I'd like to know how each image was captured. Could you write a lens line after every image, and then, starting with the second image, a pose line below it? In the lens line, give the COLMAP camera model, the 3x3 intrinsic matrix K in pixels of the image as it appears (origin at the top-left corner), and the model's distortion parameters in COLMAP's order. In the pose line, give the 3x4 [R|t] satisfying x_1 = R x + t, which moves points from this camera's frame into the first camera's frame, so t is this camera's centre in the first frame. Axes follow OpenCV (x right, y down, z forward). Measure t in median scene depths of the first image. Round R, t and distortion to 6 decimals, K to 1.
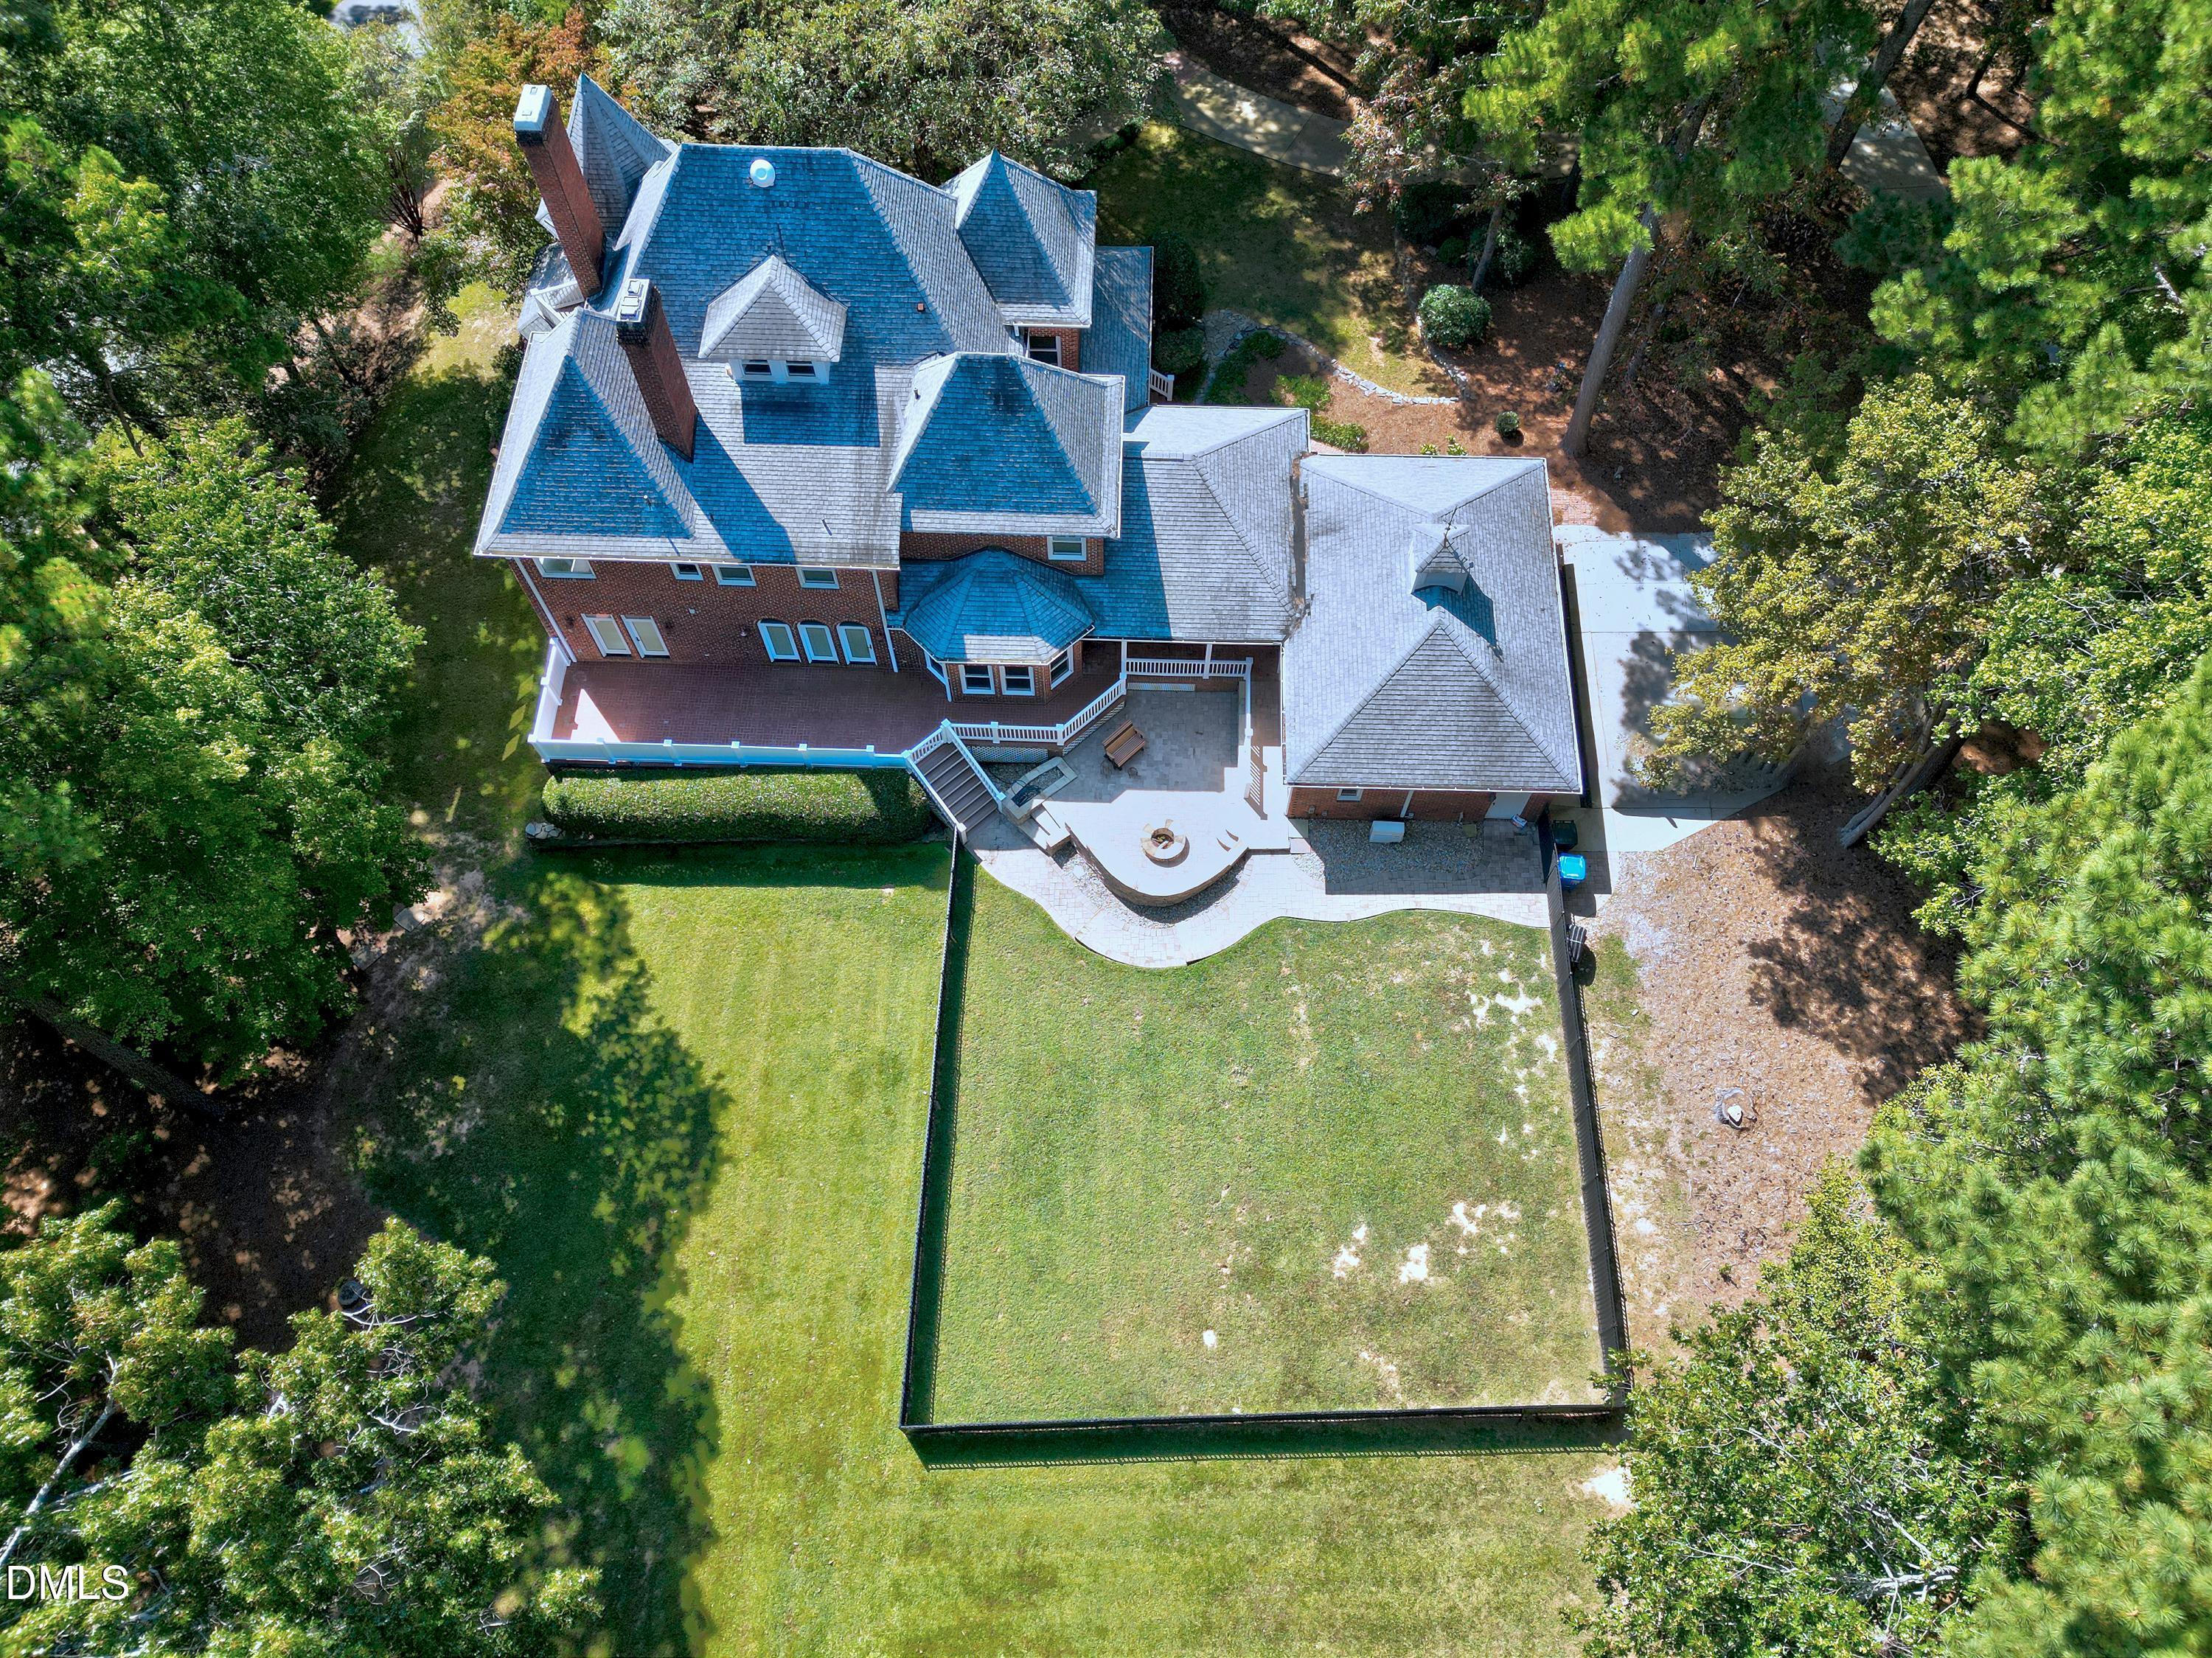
lens RADIAL K [[1554.9, 0, 1118.6], [0, 1554.9, 827.9], [0, 0, 1]] dist [0.052587, -0.042536]
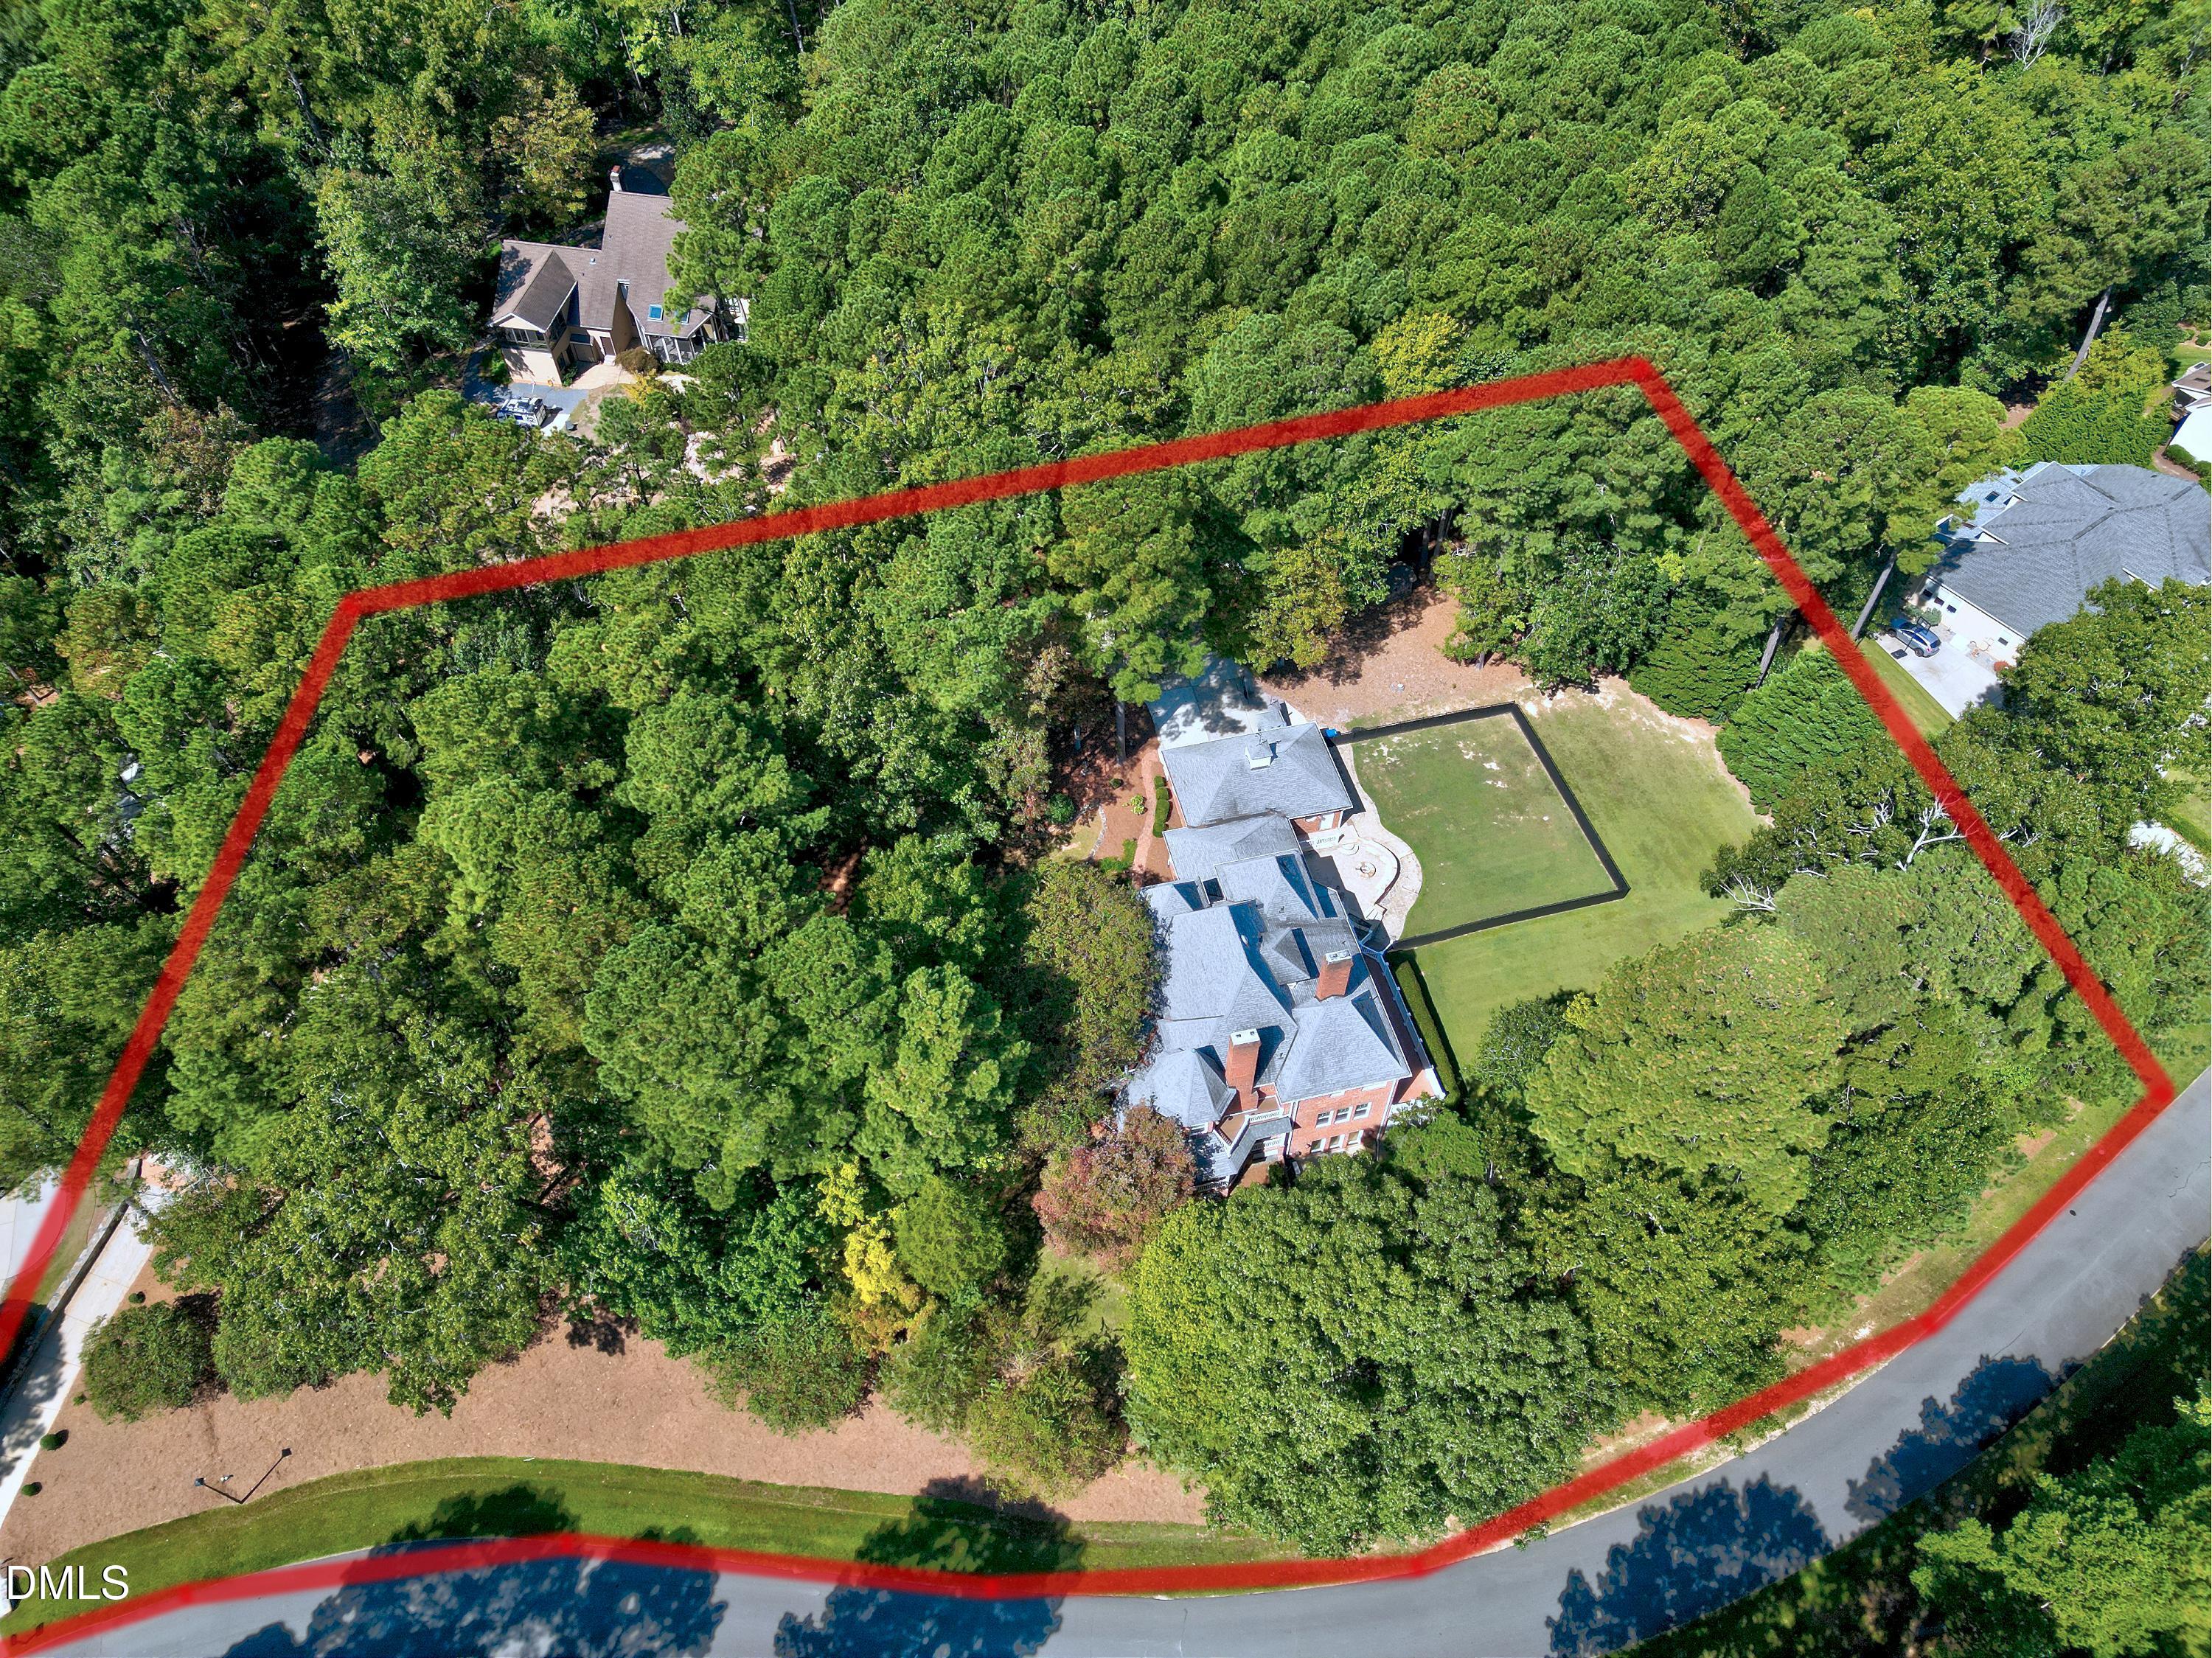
lens RADIAL K [[1554.9, 0, 1102.9], [0, 1554.9, 829.2], [0, 0, 1]] dist [0.052587, -0.042536]
pose [[-0.267260, -0.763195, 0.588307, -1.253386], [0.861060, 0.084940, 0.501359, -1.583784], [-0.432605, 0.640561, 0.634456, -0.383043]]
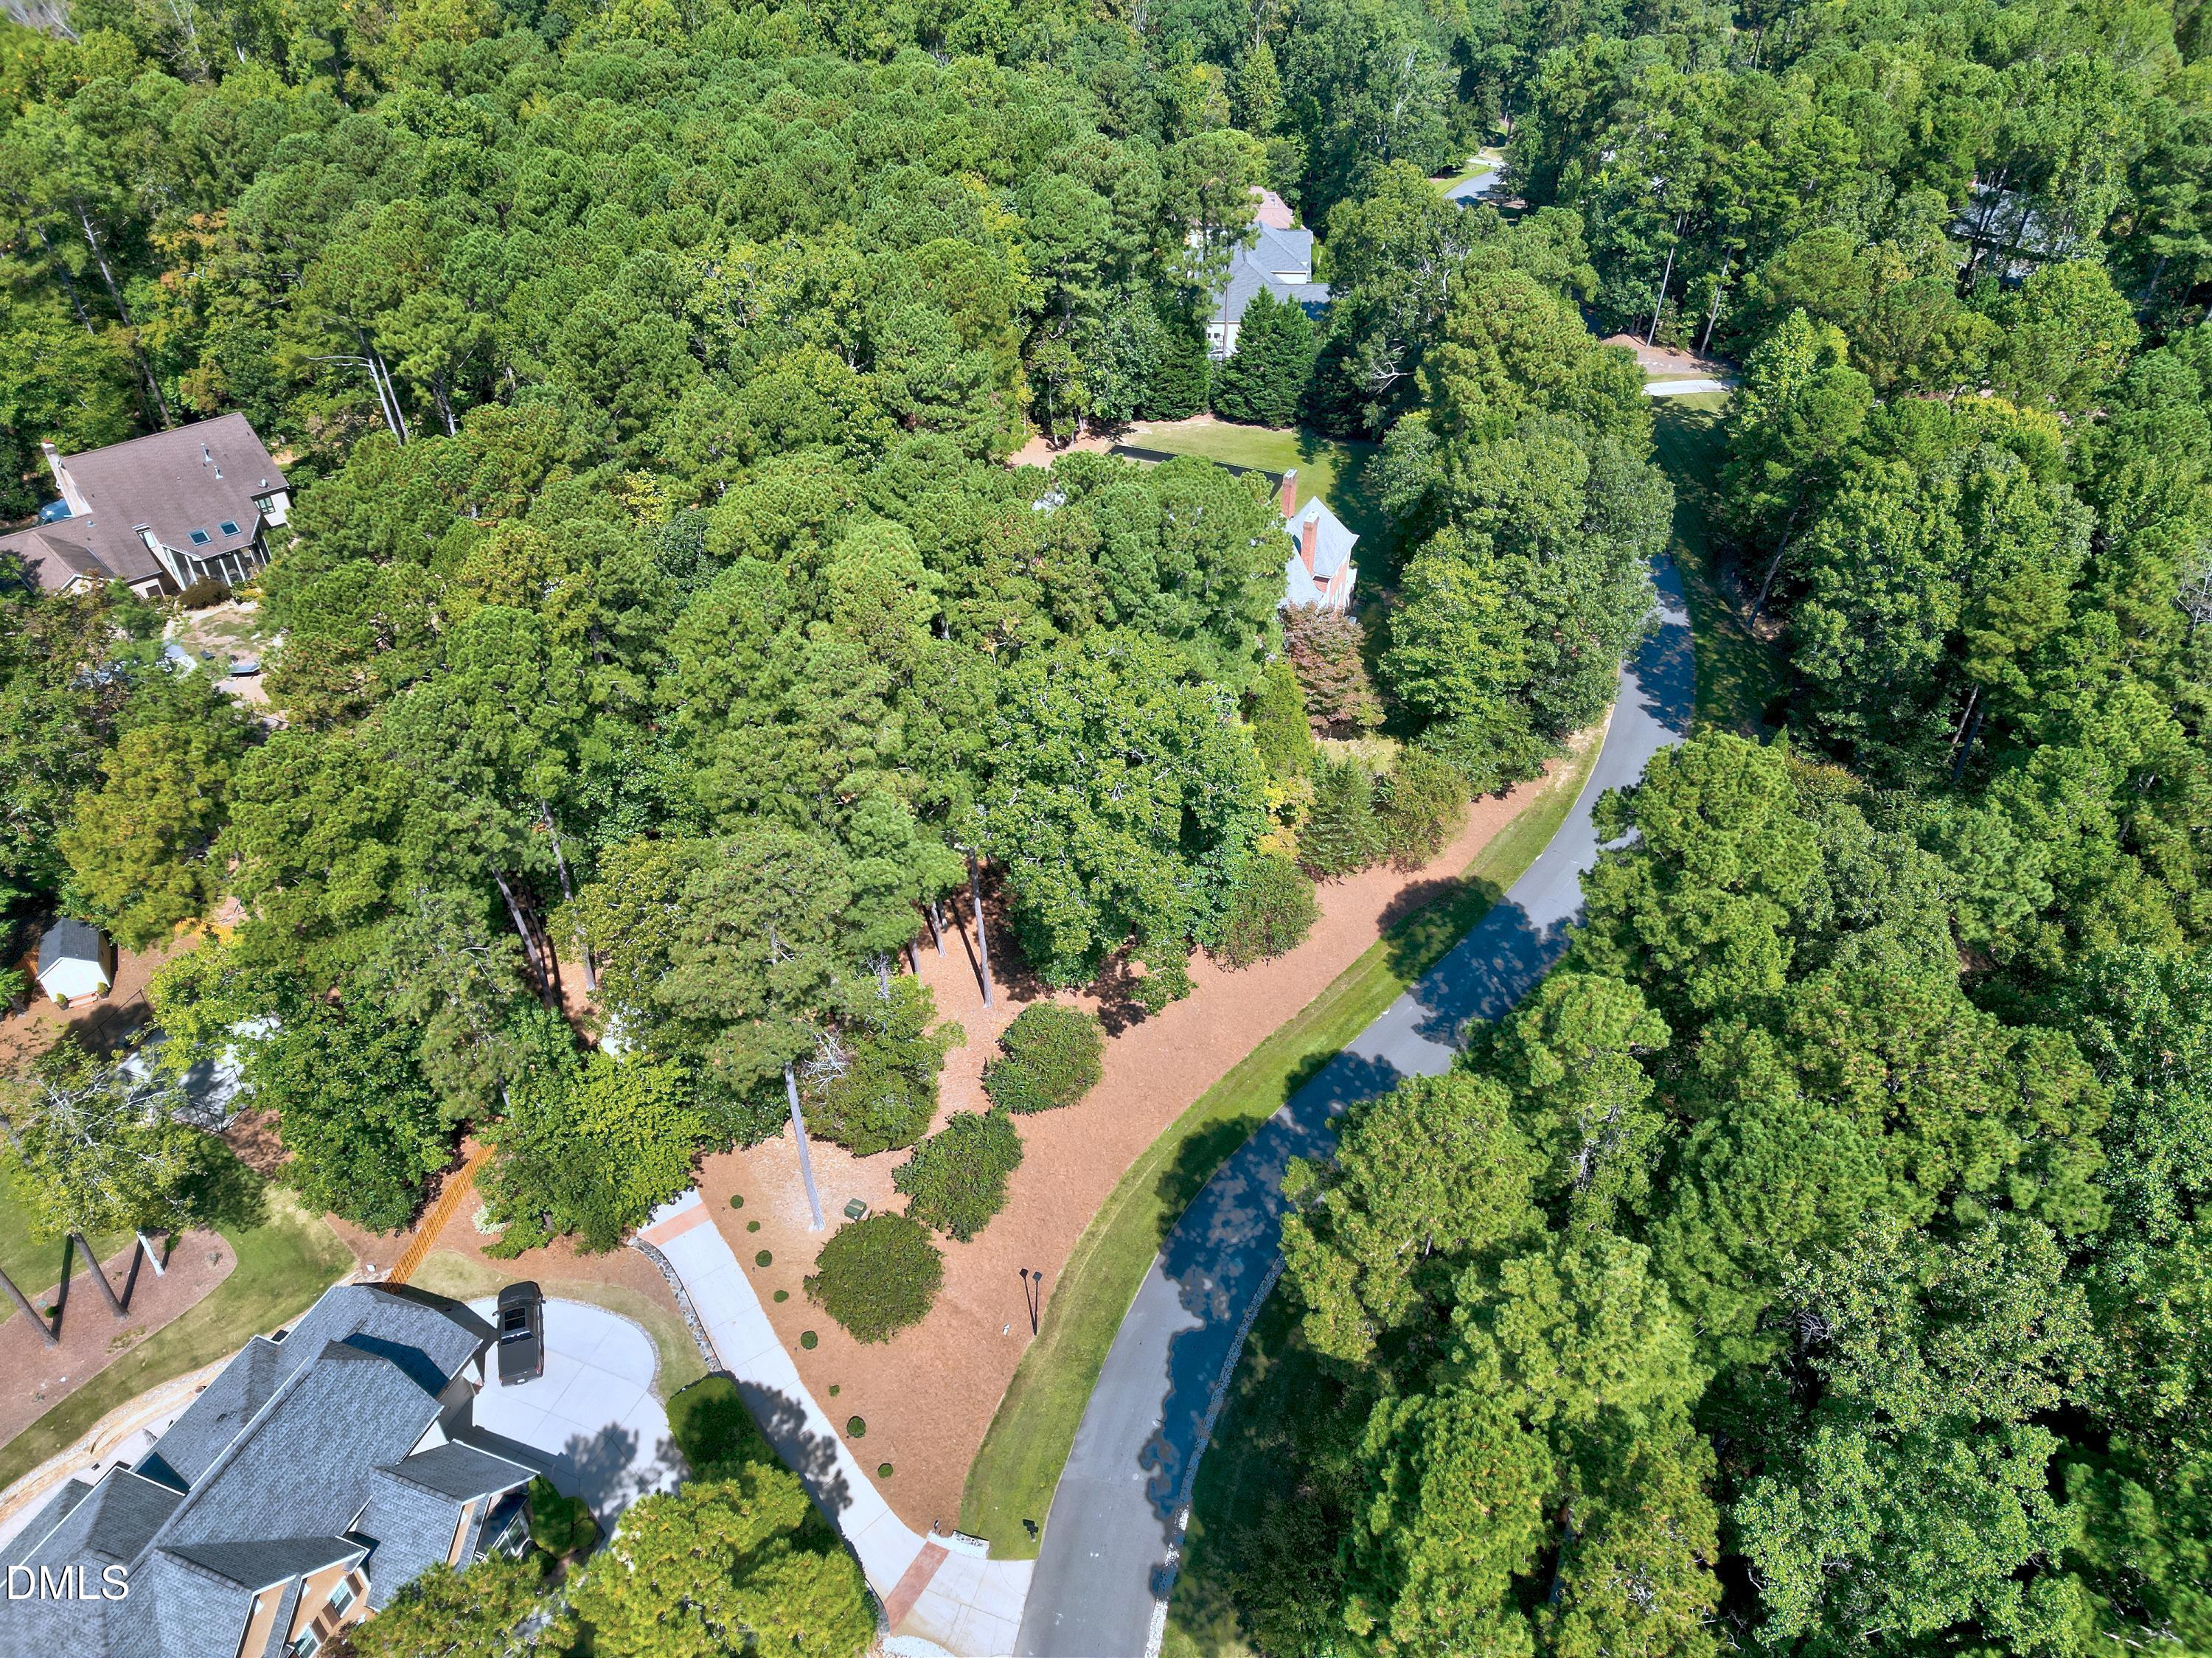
lens RADIAL K [[1554.9, 0, 1097.3], [0, 1554.9, 835.3], [0, 0, 1]] dist [0.052587, -0.042536]
pose [[-0.933634, -0.219484, 0.283116, -0.893650], [0.318436, -0.146471, 0.936560, -3.159803], [-0.164091, 0.964559, 0.206642, 0.980662]]
